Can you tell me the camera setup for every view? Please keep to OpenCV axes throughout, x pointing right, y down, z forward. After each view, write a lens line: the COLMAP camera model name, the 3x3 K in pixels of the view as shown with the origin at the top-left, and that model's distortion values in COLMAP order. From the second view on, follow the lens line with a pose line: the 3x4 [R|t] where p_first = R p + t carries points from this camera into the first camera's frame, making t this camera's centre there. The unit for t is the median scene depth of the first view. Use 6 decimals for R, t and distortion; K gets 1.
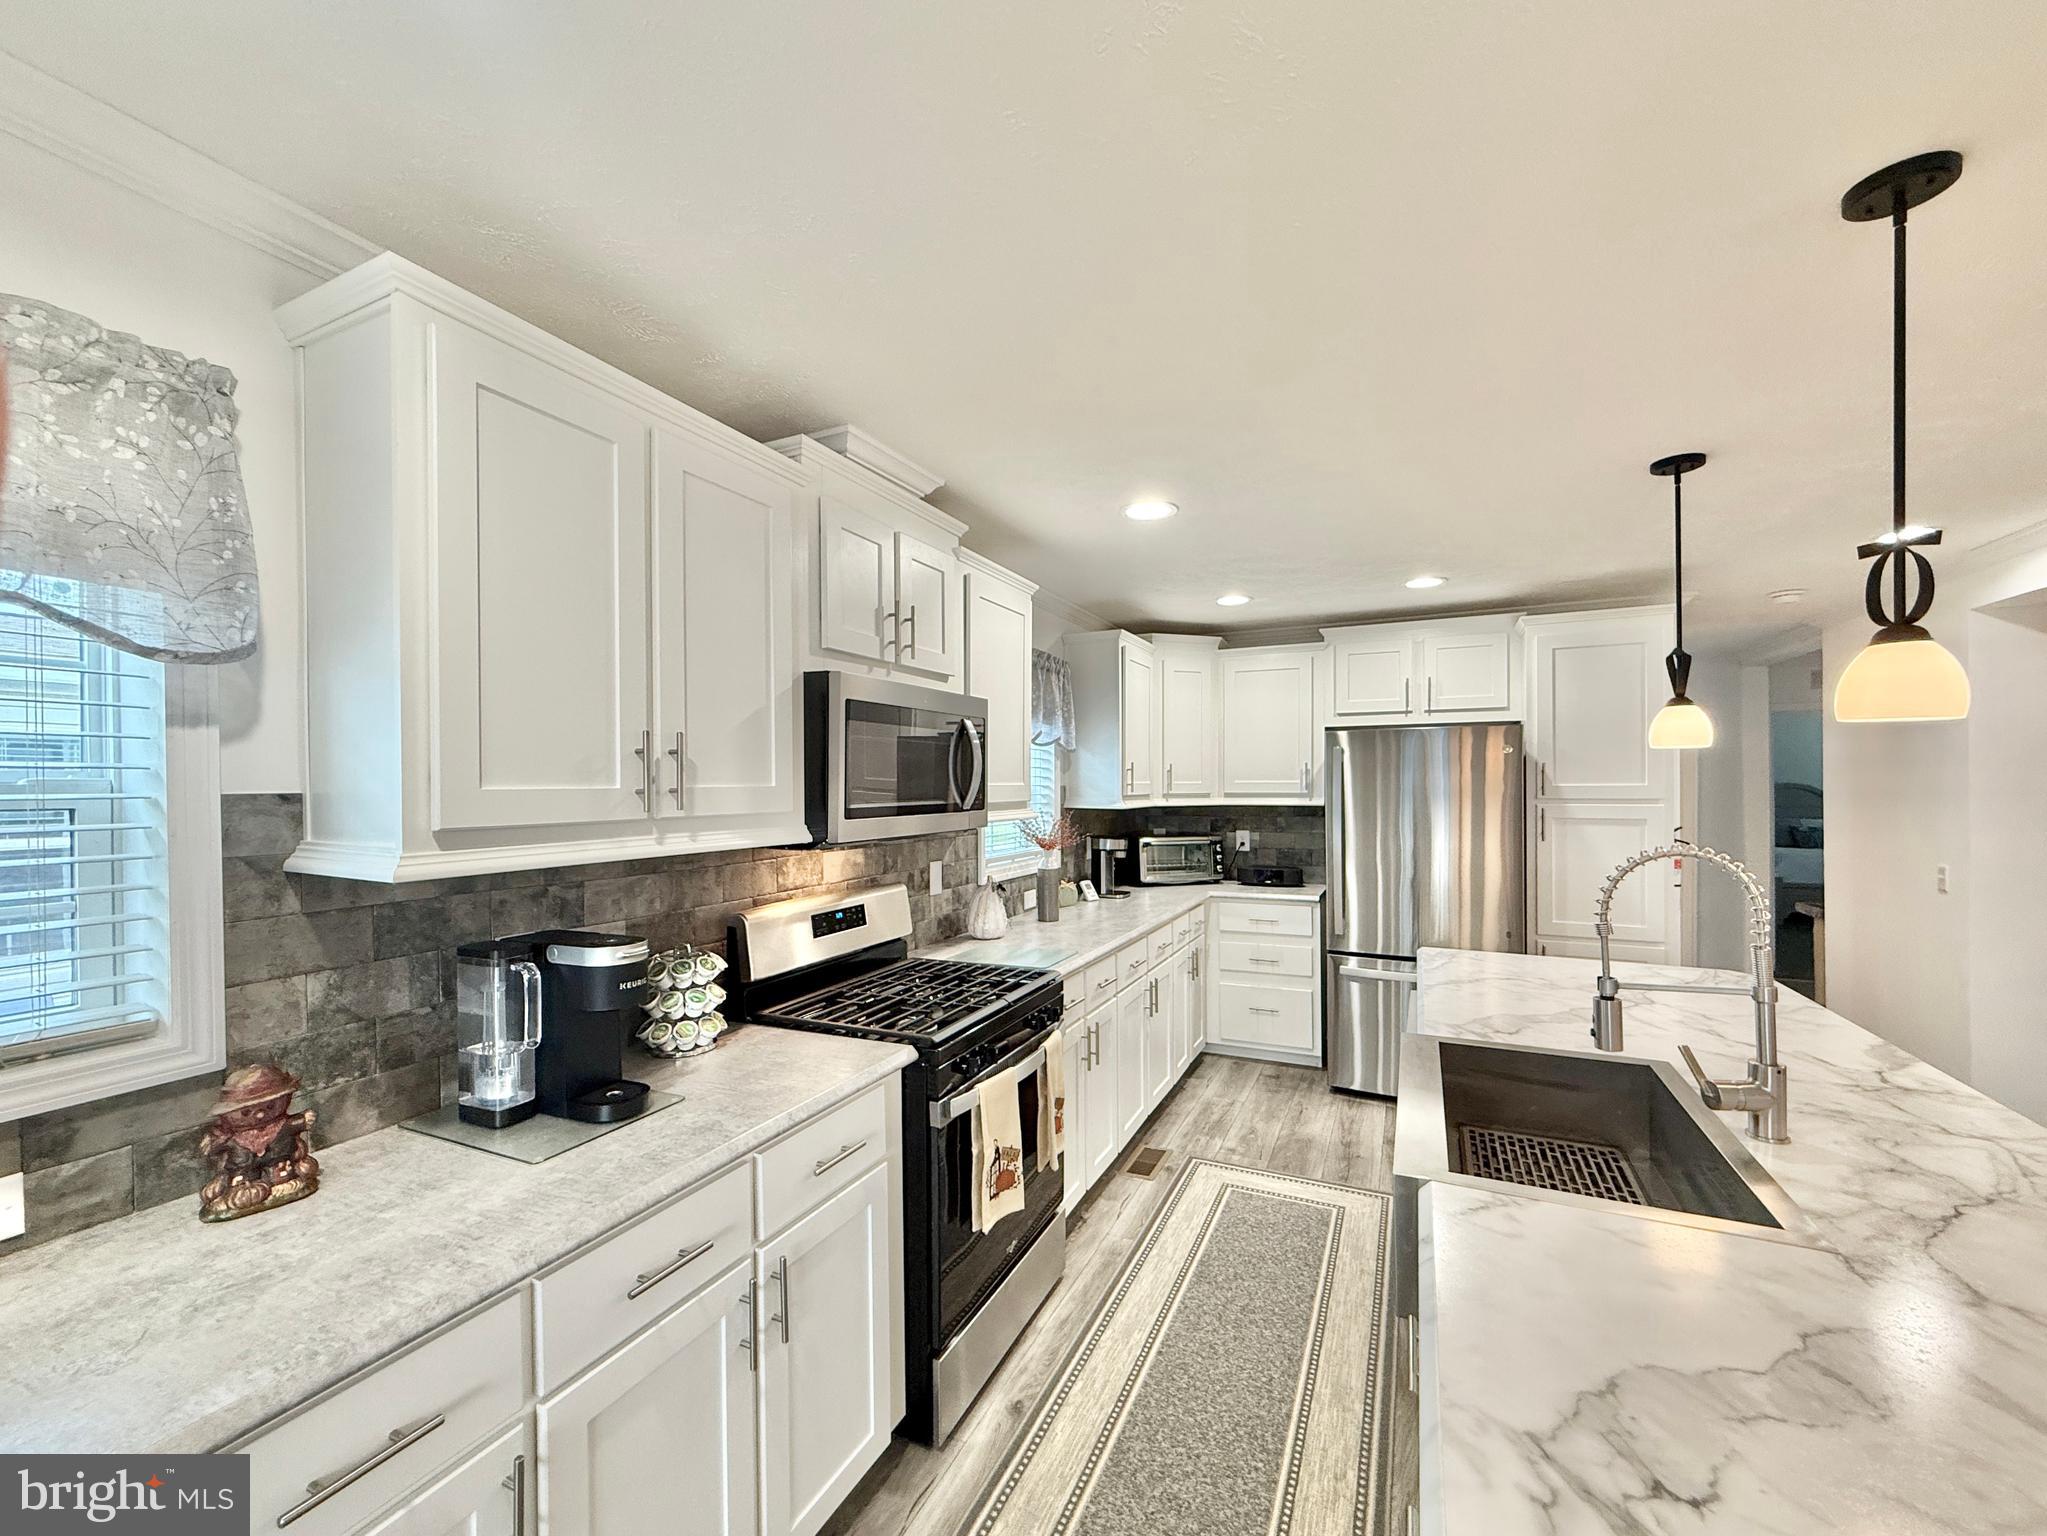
lens RADIAL K [[822.0, 0, 1026.6], [0, 822.0, 788.7], [0, 0, 1]] dist [0.002492, -0.001401]
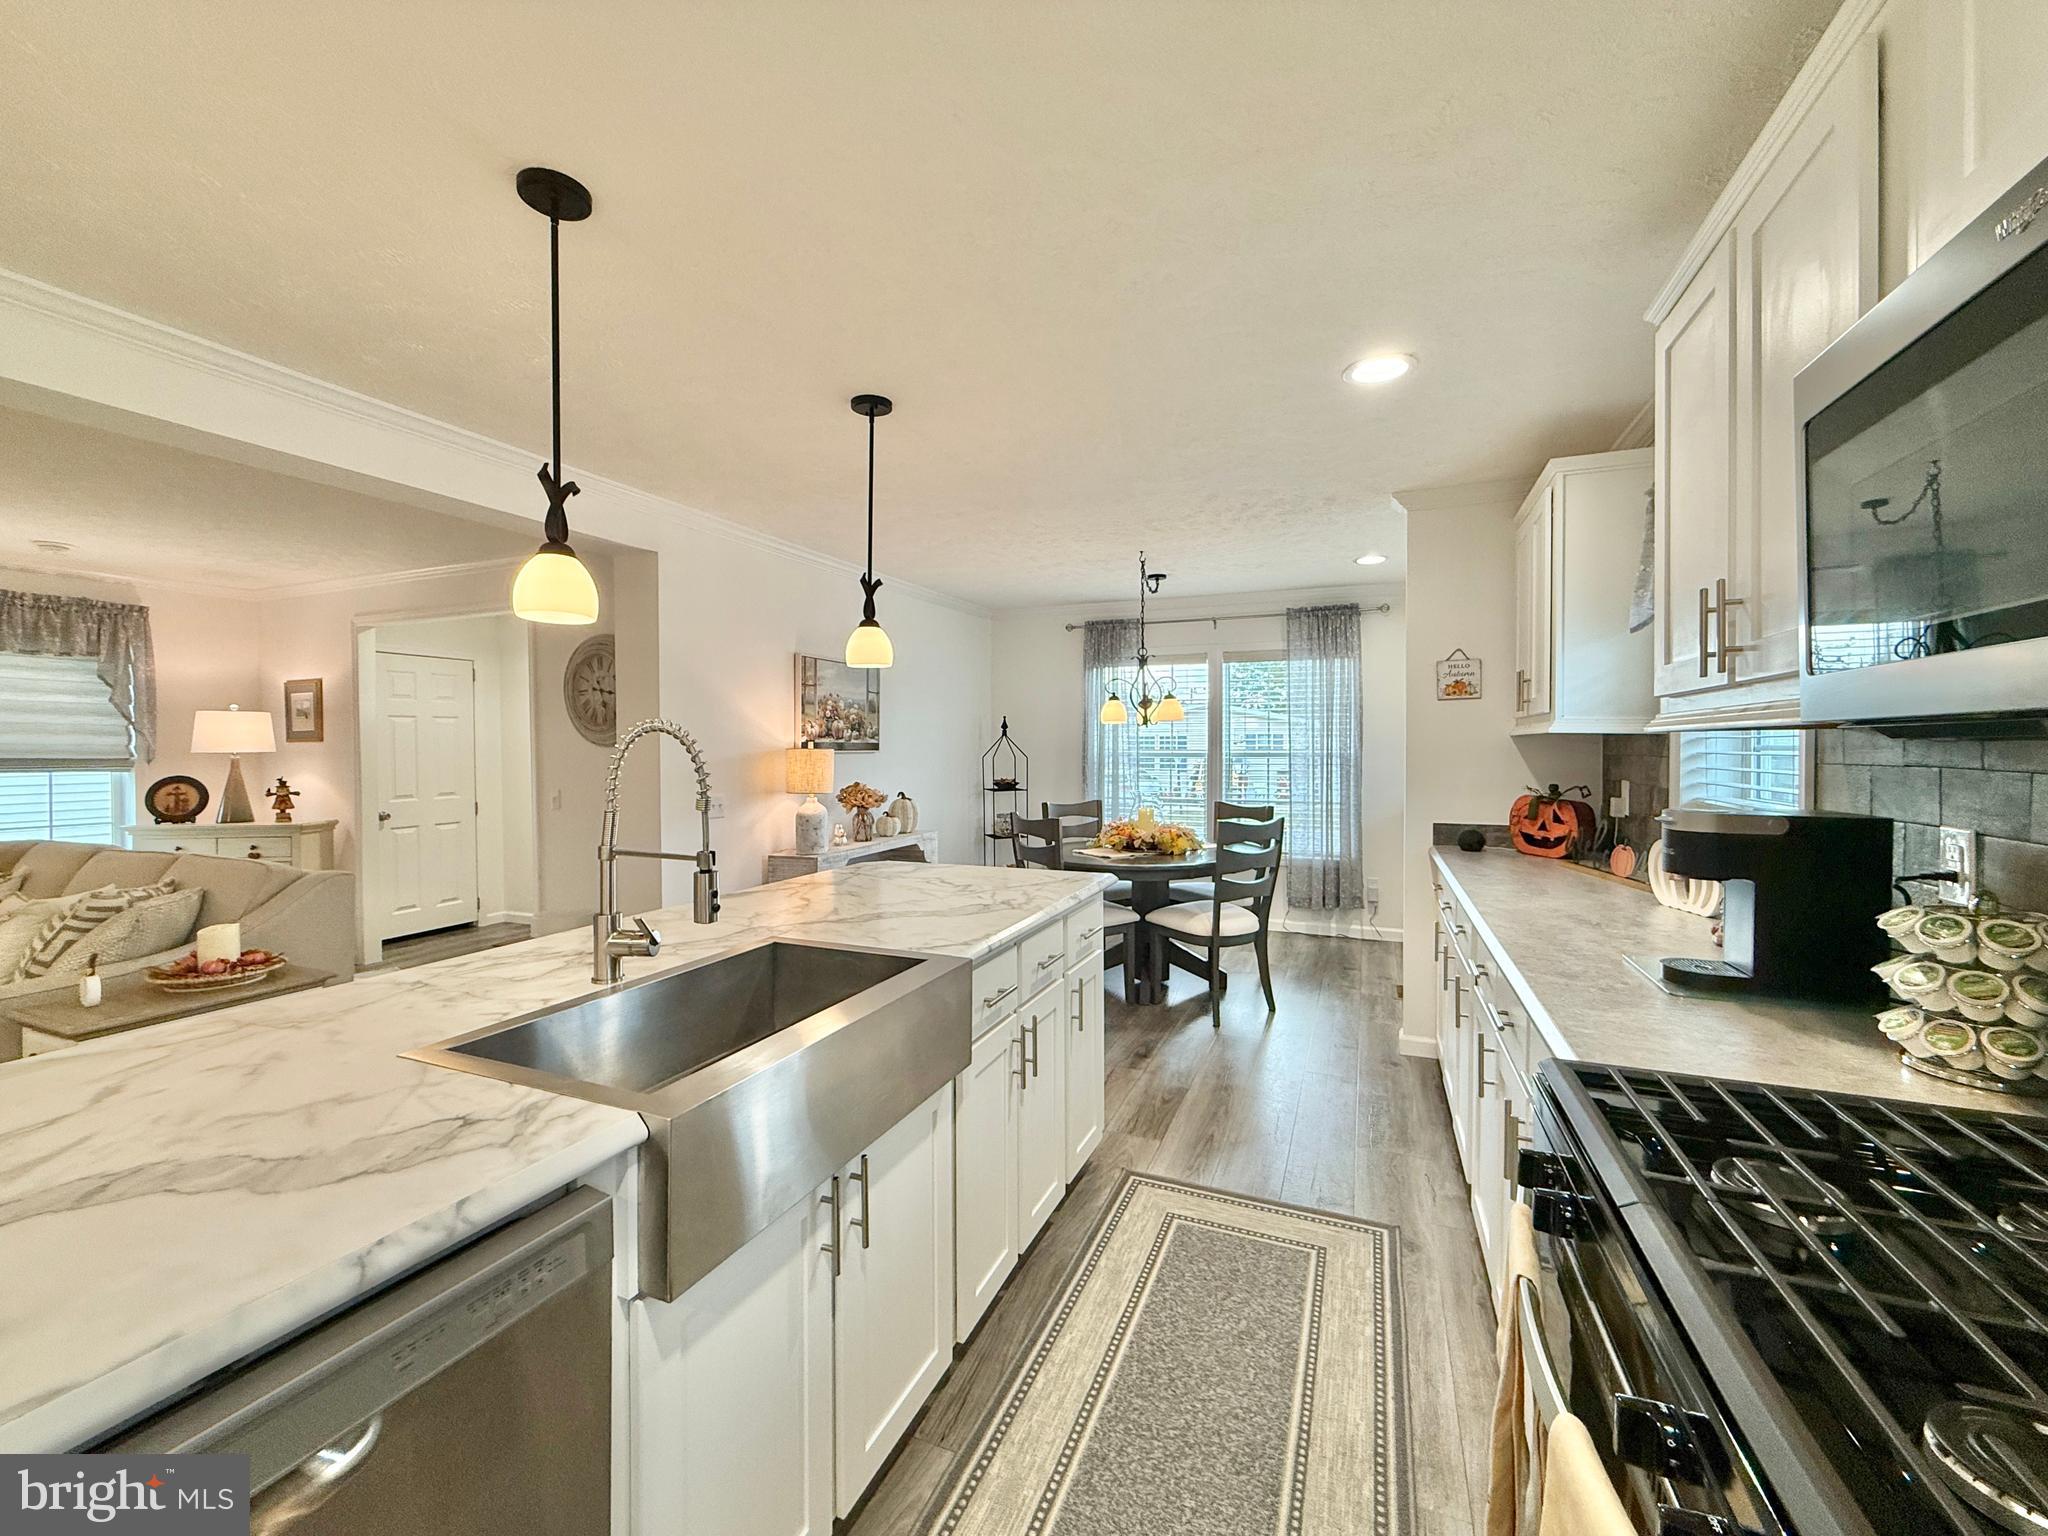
lens RADIAL K [[822.4, 0, 1009.4], [0, 822.4, 753.8], [0, 0, 1]] dist [0.002492, -0.001401]
pose [[-0.999629, 0.009594, -0.025498, 0.216546], [0.009283, 0.999881, 0.012307, 0.061269], [0.025613, 0.012065, -0.999599, 1.220961]]
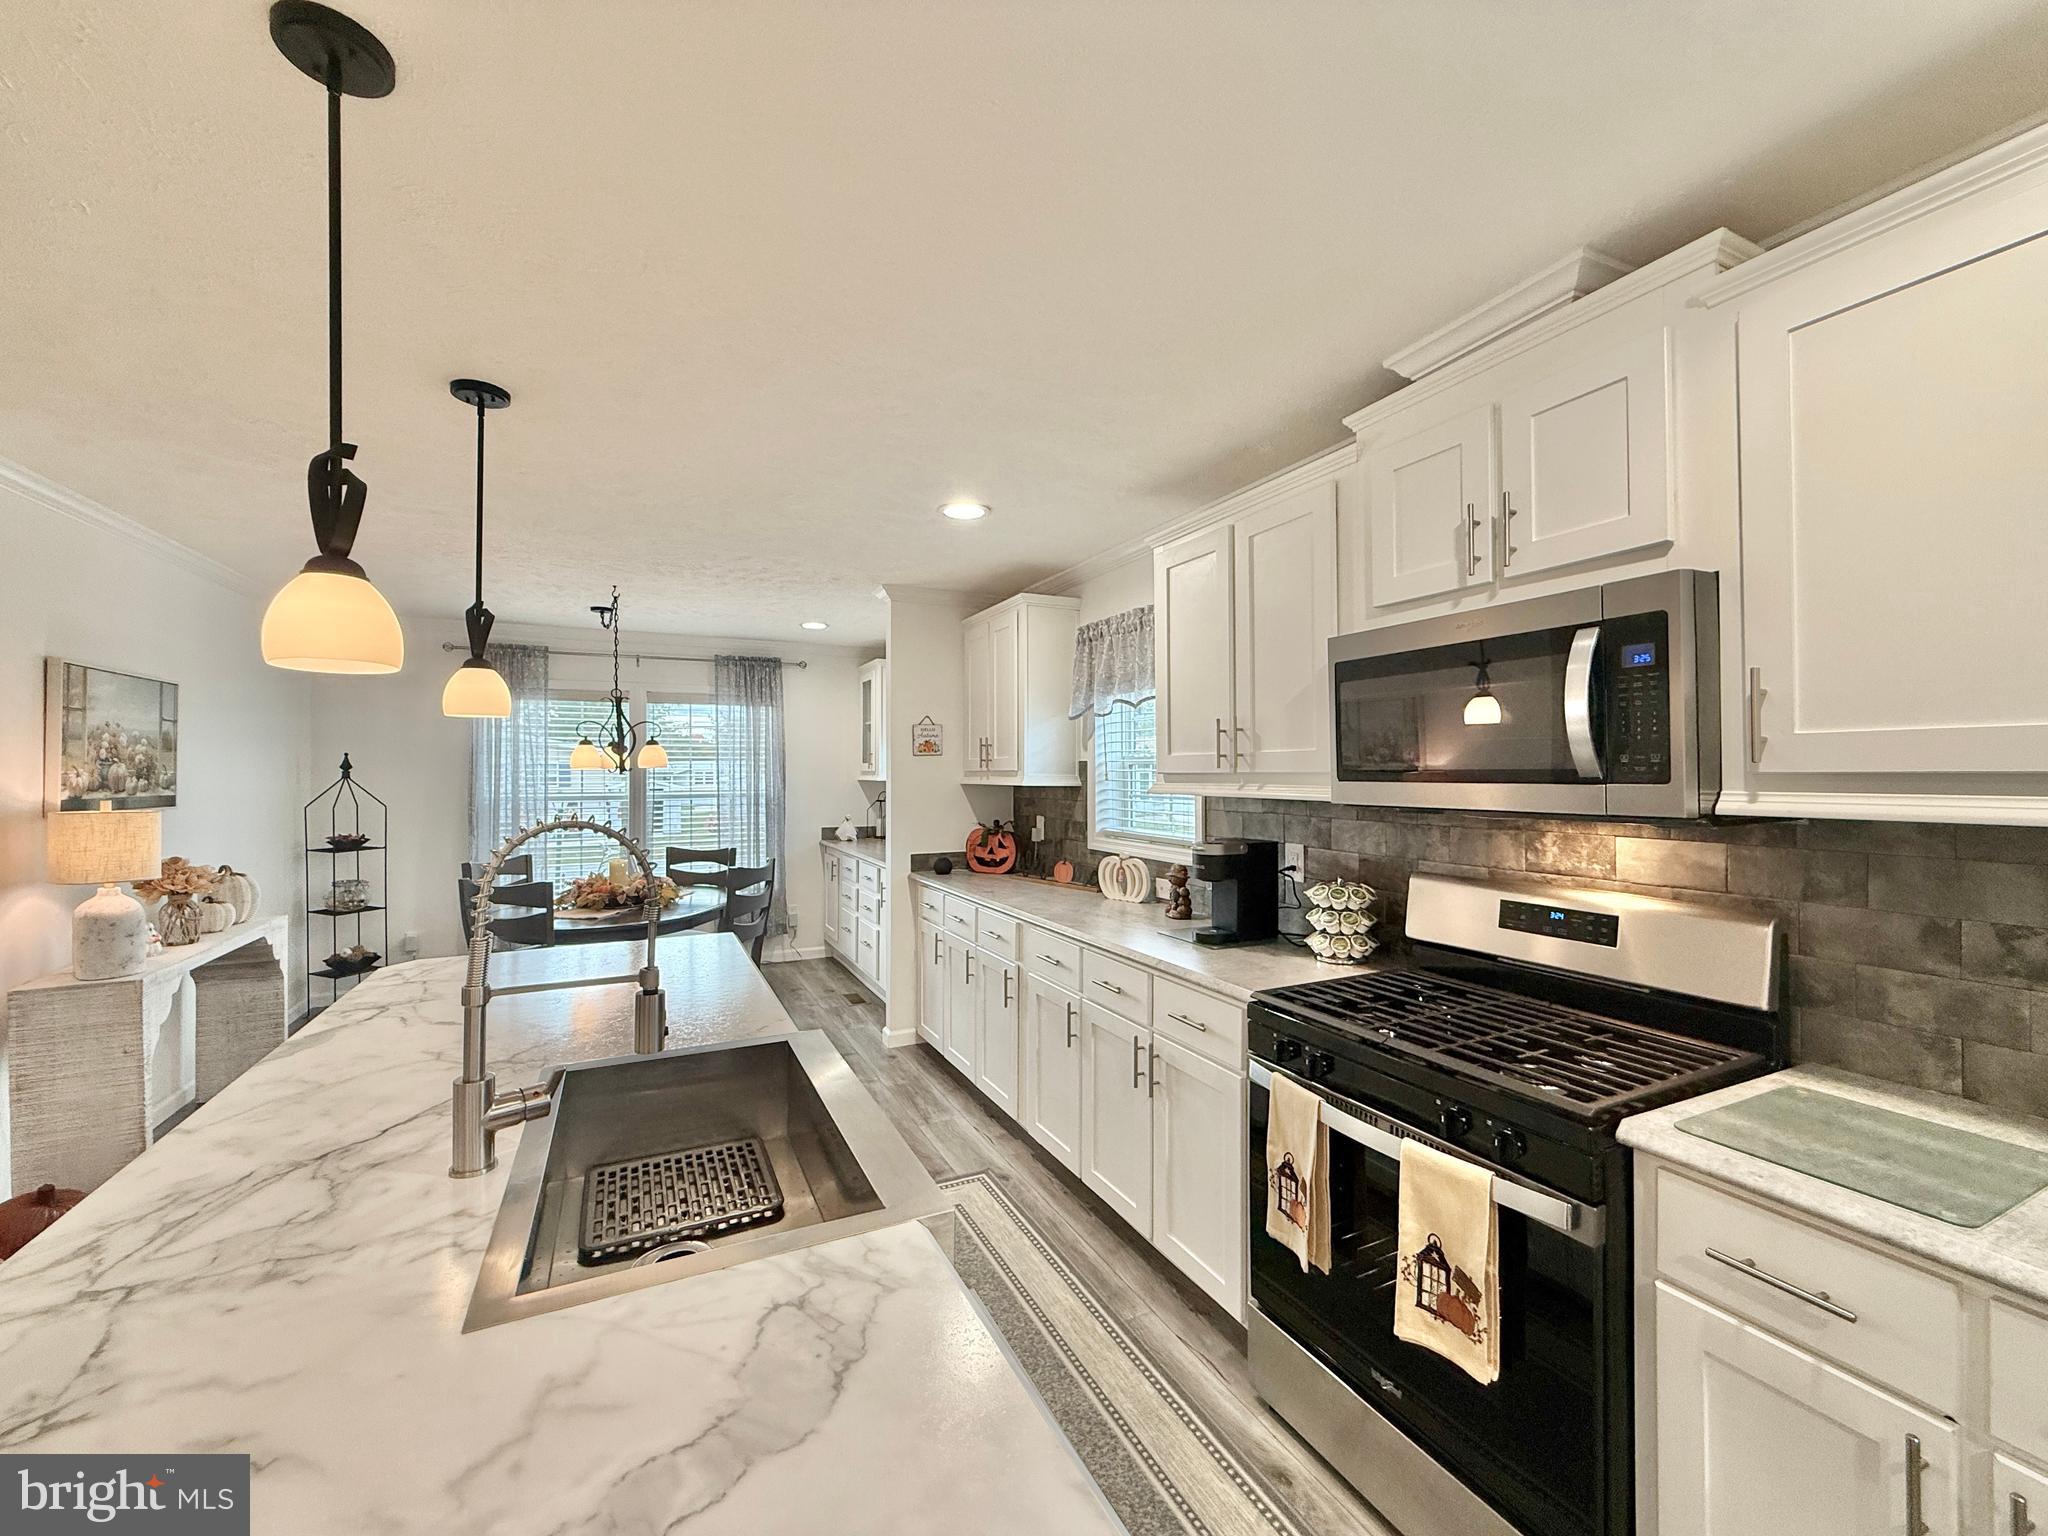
lens RADIAL K [[822.4, 0, 1016.2], [0, 822.4, 768.0], [0, 0, 1]] dist [0.002492, -0.001401]
pose [[-0.639160, 0.007906, -0.769033, 0.678704], [0.007235, 0.999965, 0.004267, 0.011625], [0.769040, -0.002836, -0.639195, 1.116752]]
